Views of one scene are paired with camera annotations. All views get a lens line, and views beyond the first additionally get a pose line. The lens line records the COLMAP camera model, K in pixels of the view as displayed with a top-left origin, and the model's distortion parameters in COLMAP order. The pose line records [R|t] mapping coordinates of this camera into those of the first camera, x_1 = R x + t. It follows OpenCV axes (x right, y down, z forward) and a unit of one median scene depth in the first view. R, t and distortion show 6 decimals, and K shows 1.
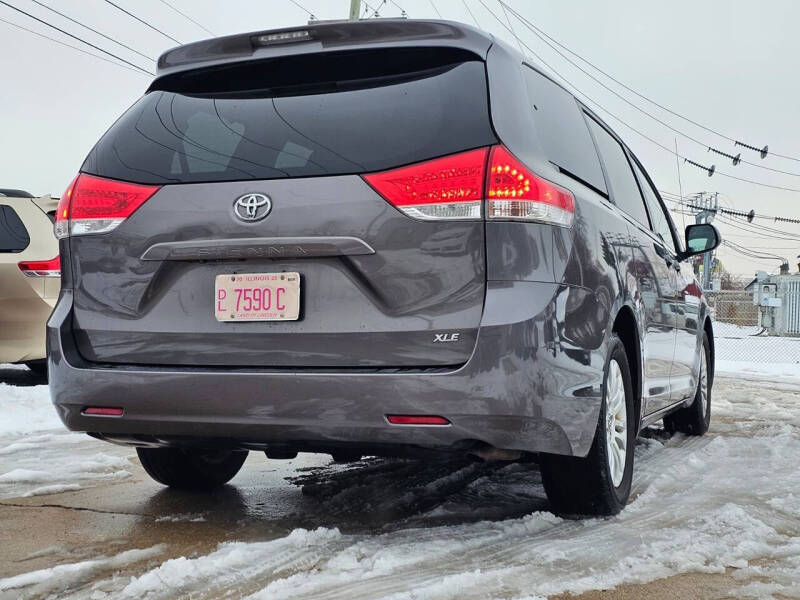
lens RADIAL K [[1137.1, 0, 400.0], [0, 1137.1, 300.0], [0, 0, 1]] dist [0.138559, -0.211836]
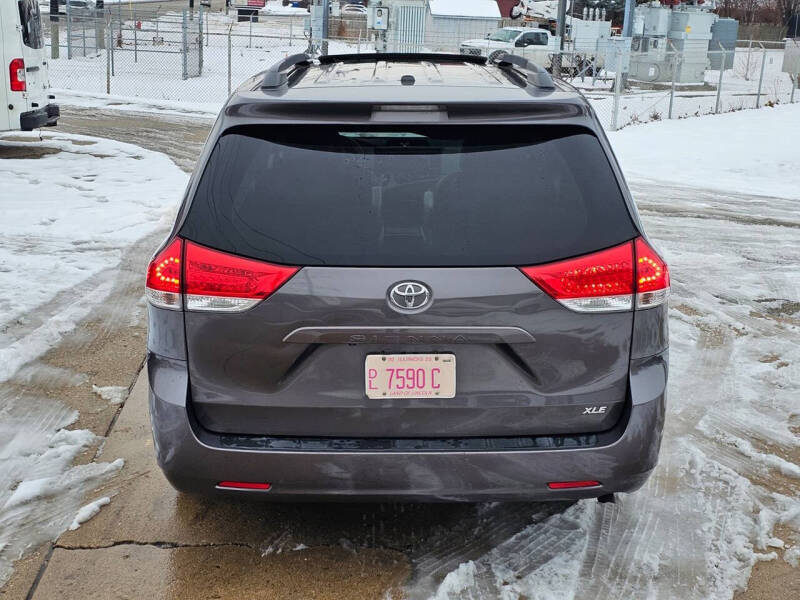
lens RADIAL K [[1118.6, 0, 400.0], [0, 1118.6, 300.0], [0, 0, 1]] dist [0.197846, -0.514530]
pose [[0.919309, -0.088031, 0.383564, -0.526416], [-0.015656, 0.965707, 0.259161, -0.340136], [-0.393225, -0.244254, 0.886405, 0.097542]]
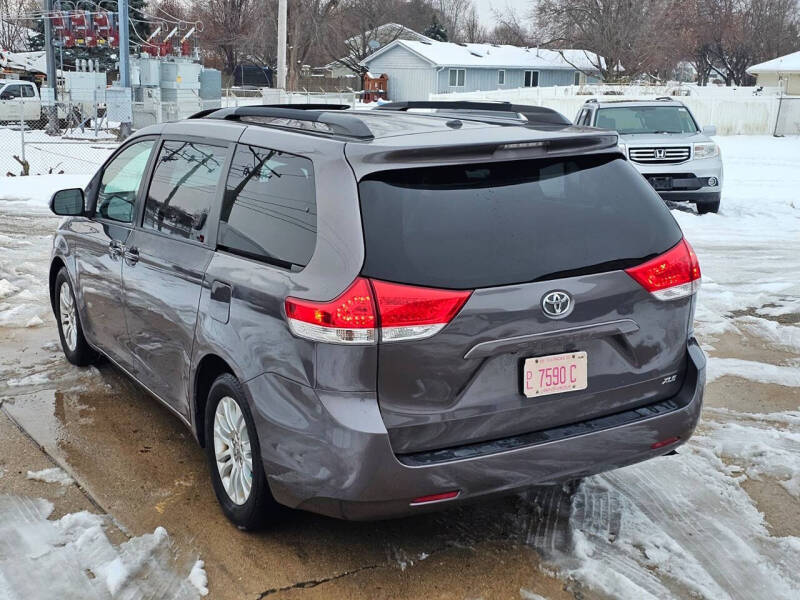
lens RADIAL K [[1118.6, 0, 400.0], [0, 1118.6, 300.0], [0, 0, 1]] dist [0.197846, -0.514530]
pose [[0.602892, -0.169981, 0.779505, -1.150221], [-0.001130, 0.976857, 0.213891, -0.337522], [-0.797822, -0.129834, 0.588747, 0.429936]]
